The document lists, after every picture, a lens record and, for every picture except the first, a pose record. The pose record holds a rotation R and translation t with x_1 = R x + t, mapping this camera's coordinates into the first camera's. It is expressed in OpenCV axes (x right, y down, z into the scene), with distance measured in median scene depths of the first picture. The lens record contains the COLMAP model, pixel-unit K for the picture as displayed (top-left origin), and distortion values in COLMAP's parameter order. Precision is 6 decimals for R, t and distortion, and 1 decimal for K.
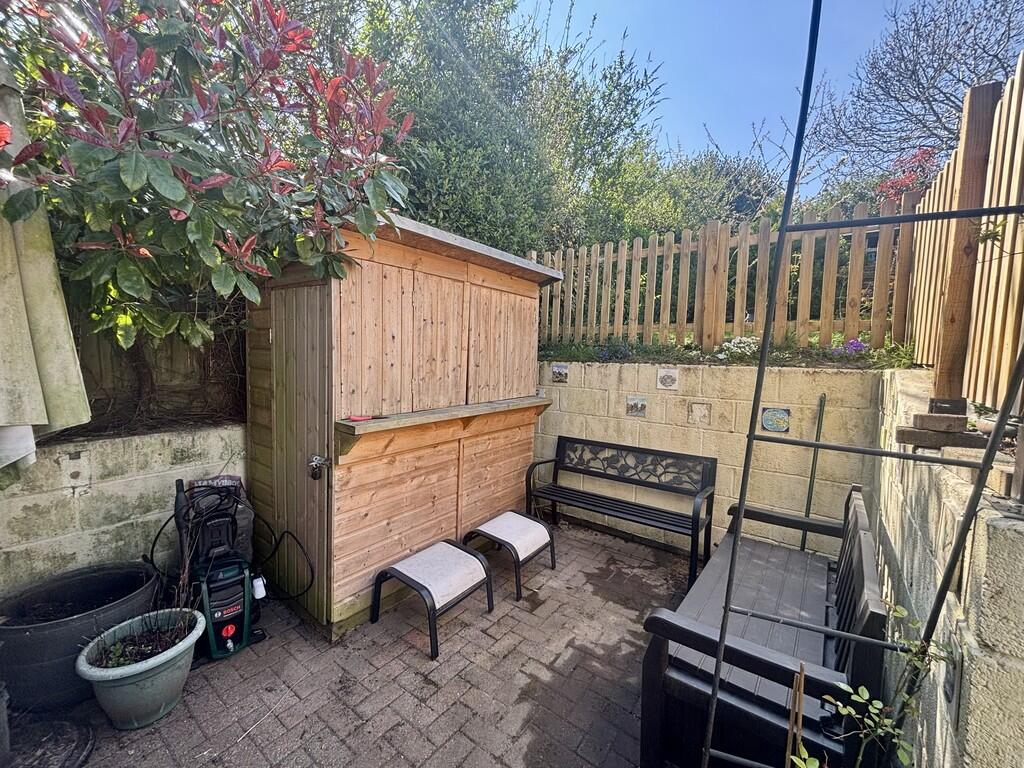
lens RADIAL K [[415.8, 0, 513.5], [0, 415.8, 383.1], [0, 0, 1]] dist [0.007417, -0.001086]
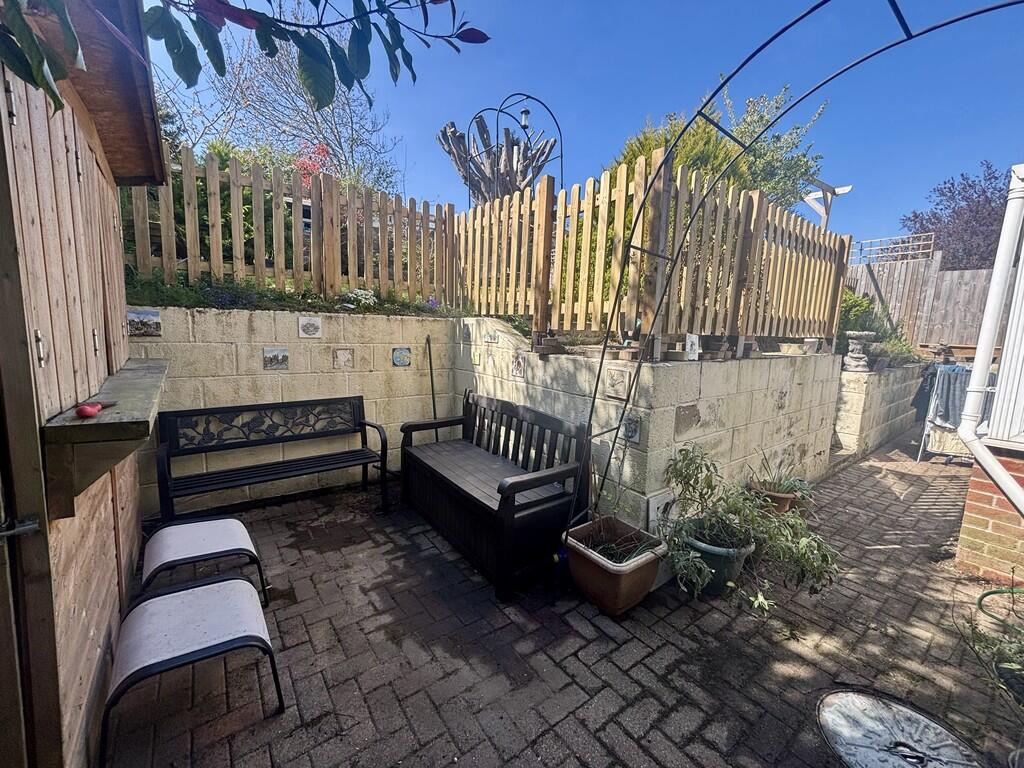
lens RADIAL K [[415.8, 0, 505.8], [0, 415.8, 380.5], [0, 0, 1]] dist [0.007417, -0.001086]
pose [[0.287247, -0.135220, 0.948264, -0.442604], [0.037834, 0.990815, 0.129827, 0.004171], [-0.957109, -0.001415, 0.289725, 0.262169]]
